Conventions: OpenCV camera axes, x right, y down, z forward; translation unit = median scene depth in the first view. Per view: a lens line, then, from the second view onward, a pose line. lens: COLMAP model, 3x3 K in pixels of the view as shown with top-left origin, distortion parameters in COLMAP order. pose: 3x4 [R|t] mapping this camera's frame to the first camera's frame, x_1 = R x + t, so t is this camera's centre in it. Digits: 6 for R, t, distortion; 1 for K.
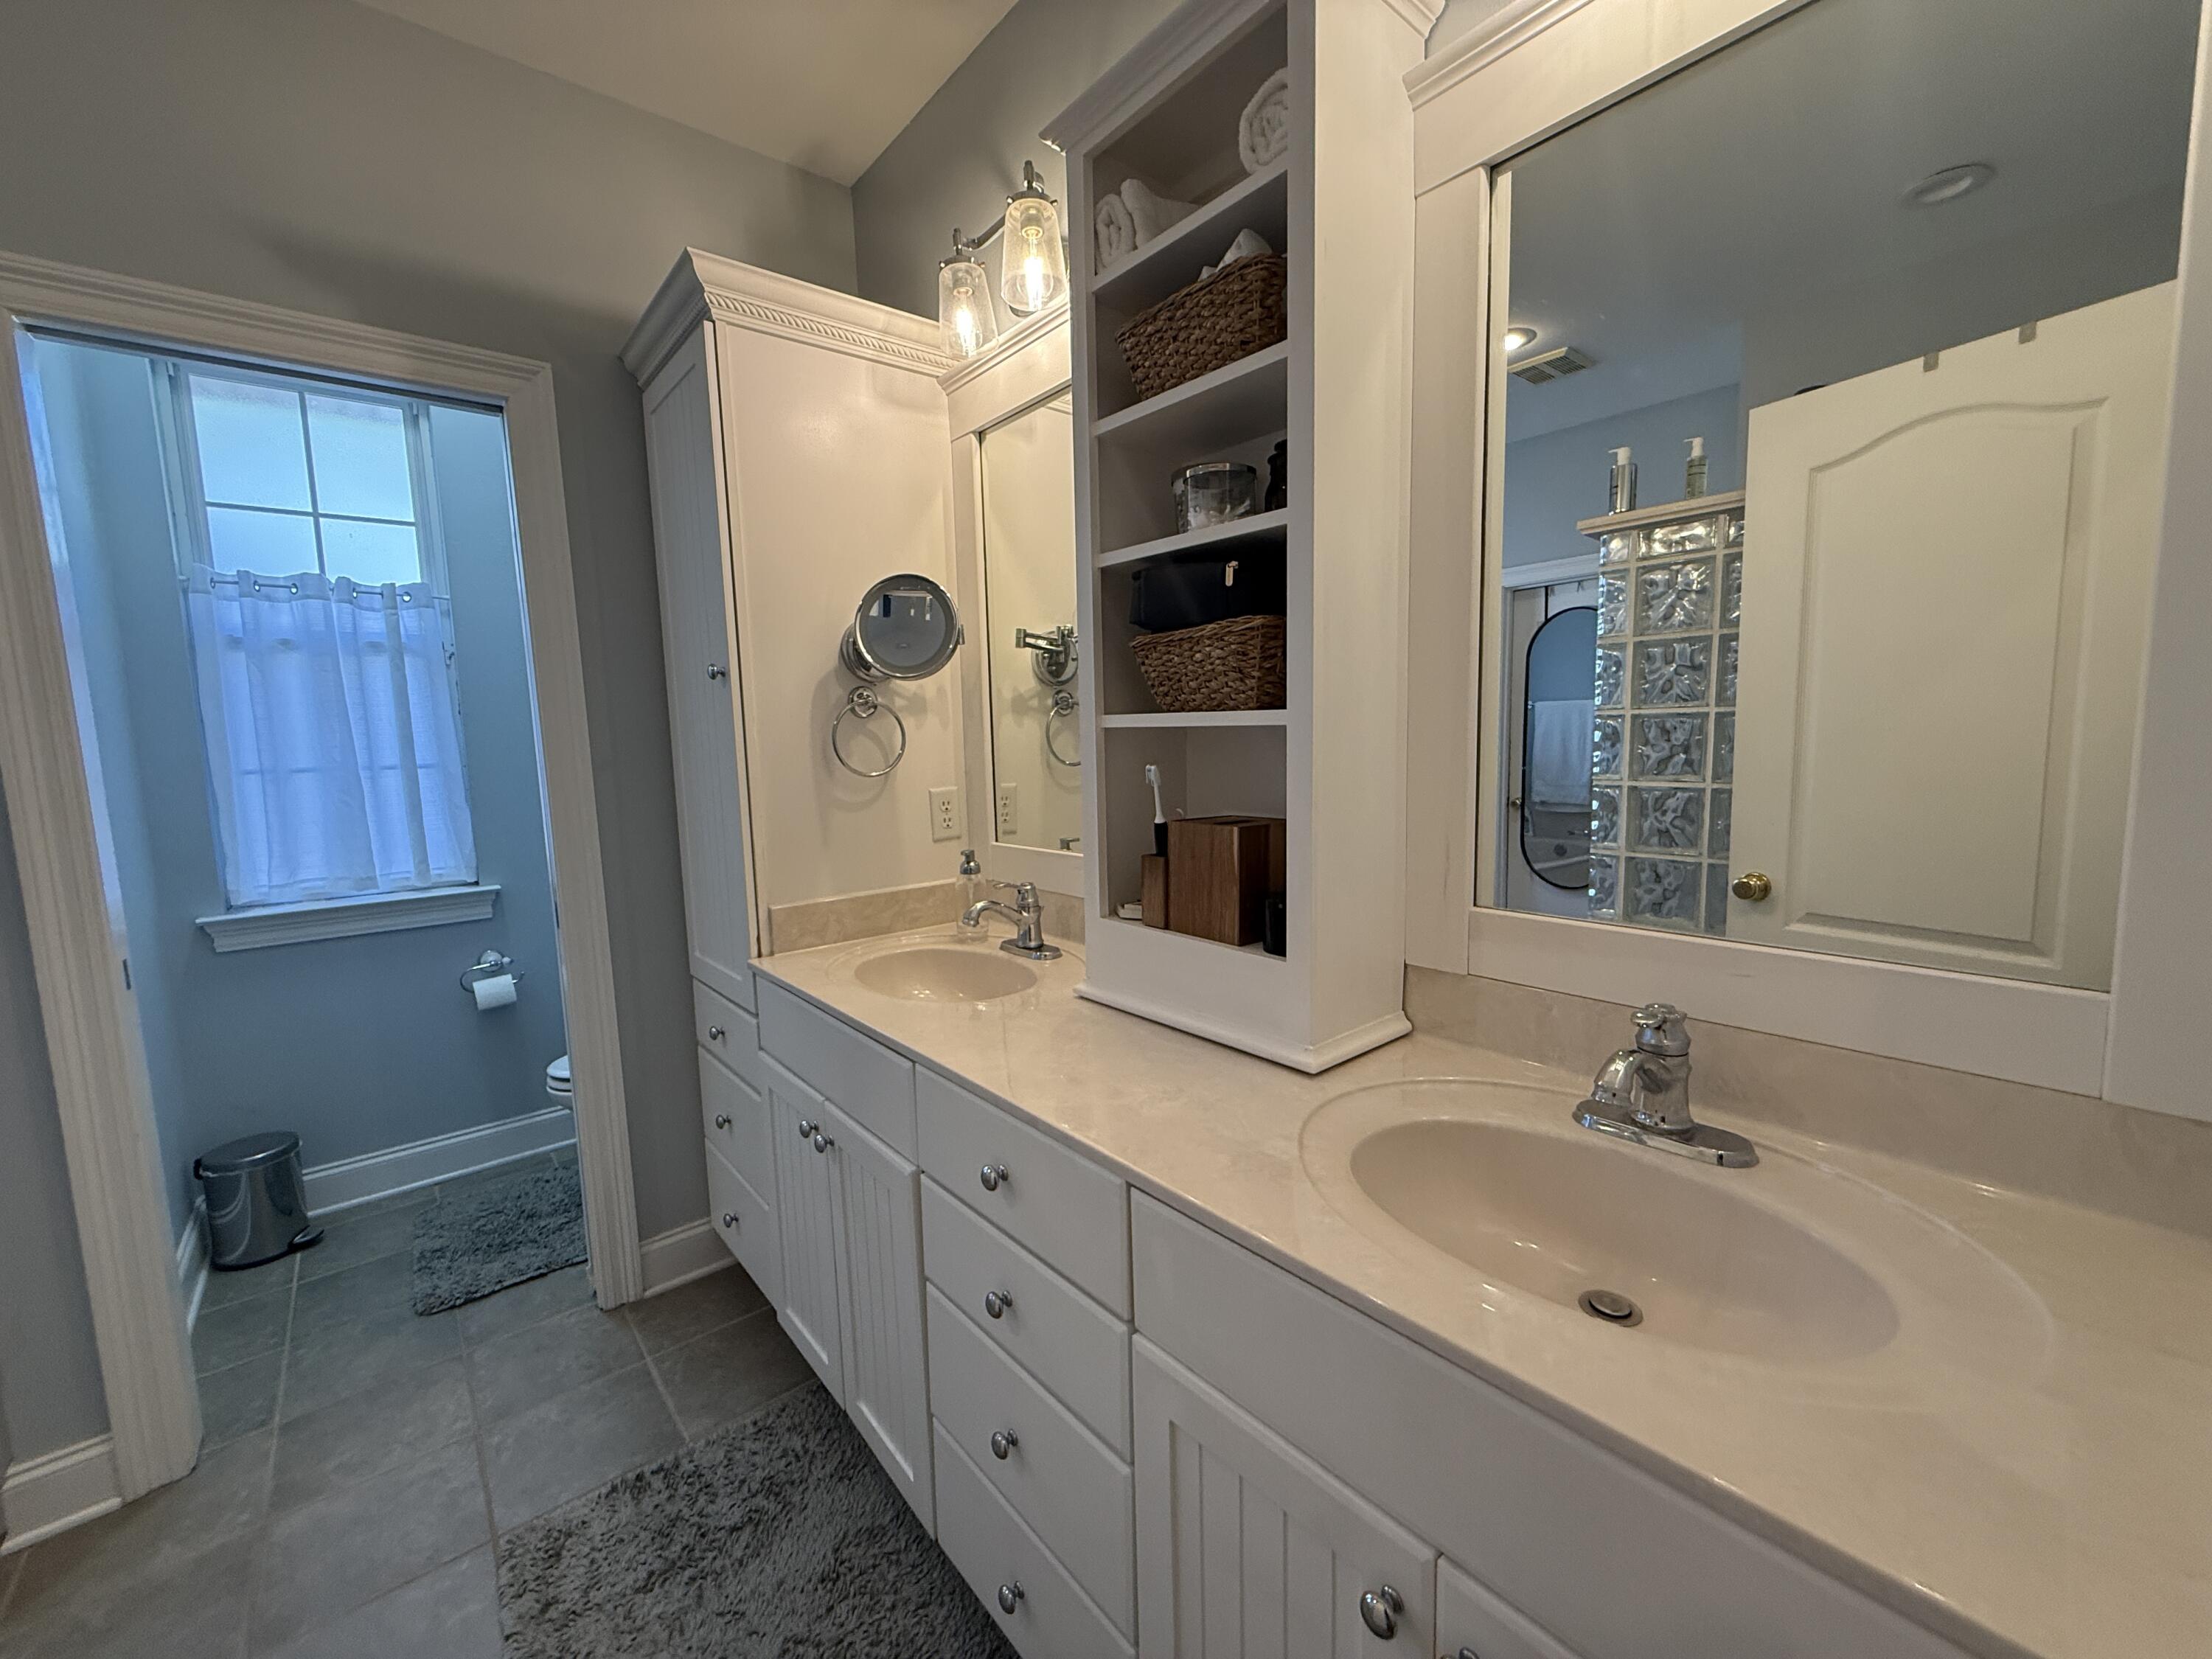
lens RADIAL K [[900.1, 0, 1123.9], [0, 900.1, 827.0], [0, 0, 1]] dist [-0.000122, 0.000326]
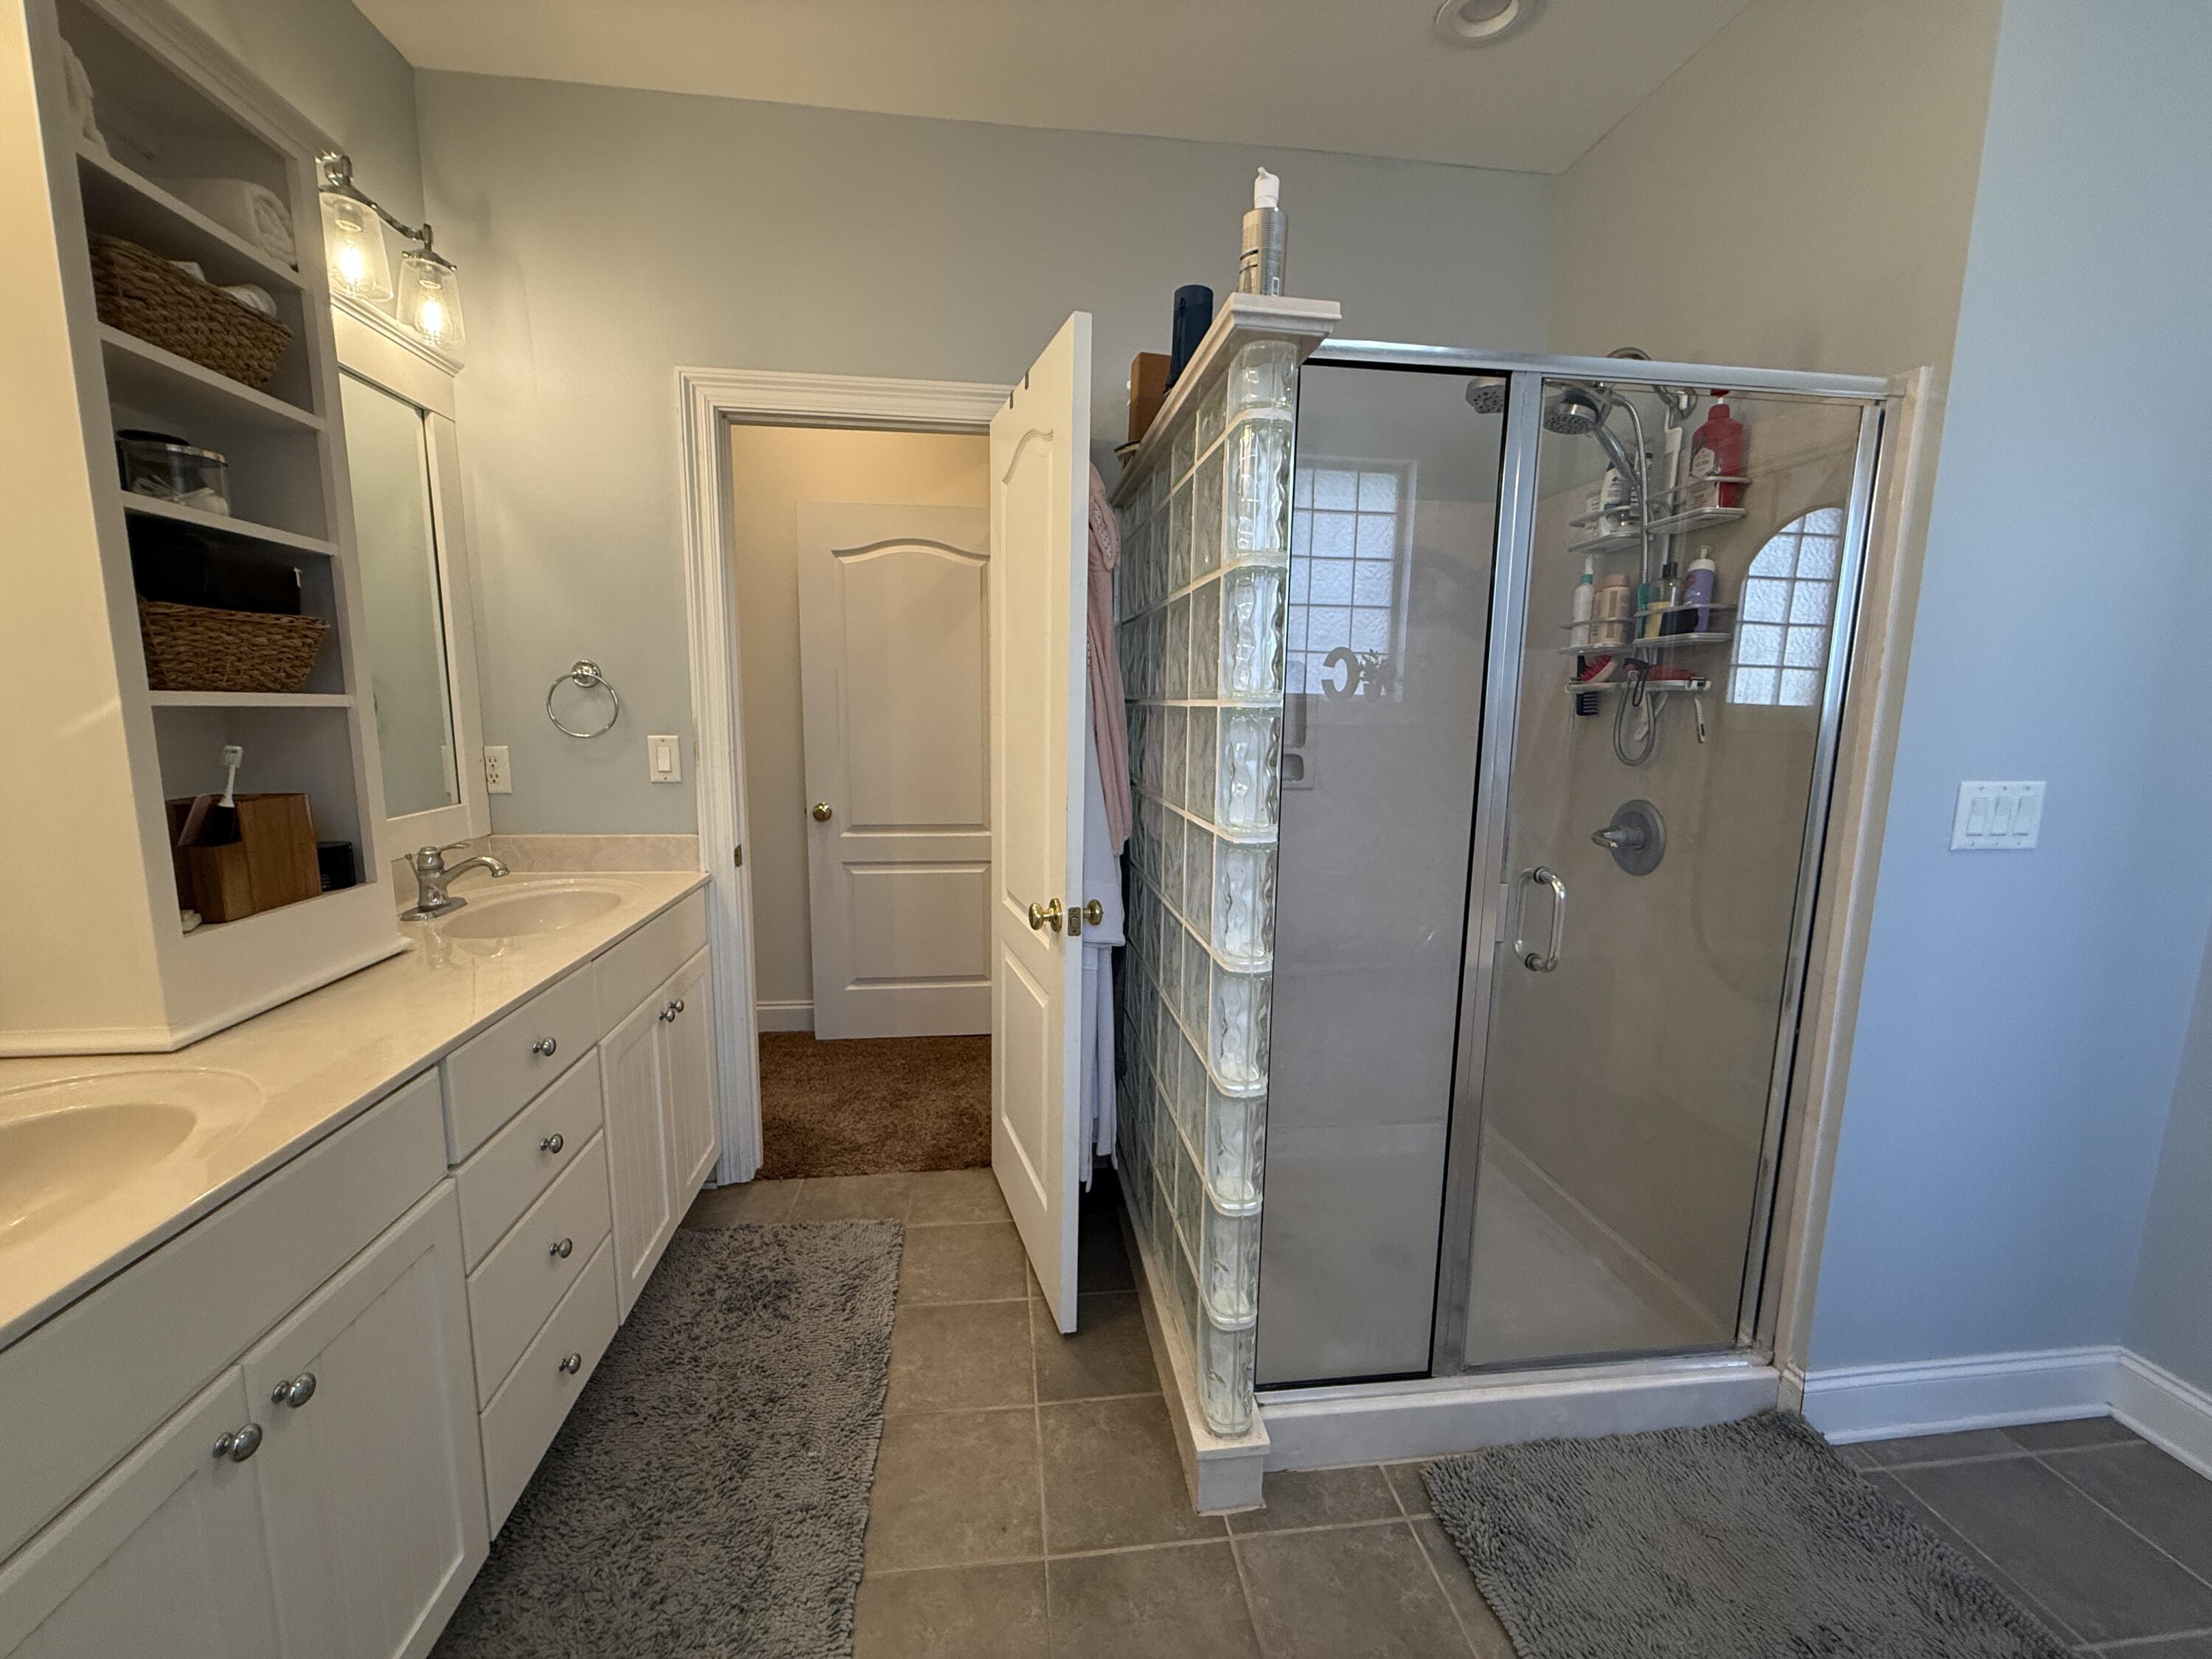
lens RADIAL K [[900.1, 0, 1105.9], [0, 900.1, 827.8], [0, 0, 1]] dist [-0.000122, 0.000326]
pose [[-0.829773, -0.068153, 0.553924, -1.351464], [0.072281, 0.971033, 0.227751, -0.143934], [-0.553400, 0.229020, -0.800811, 1.342471]]
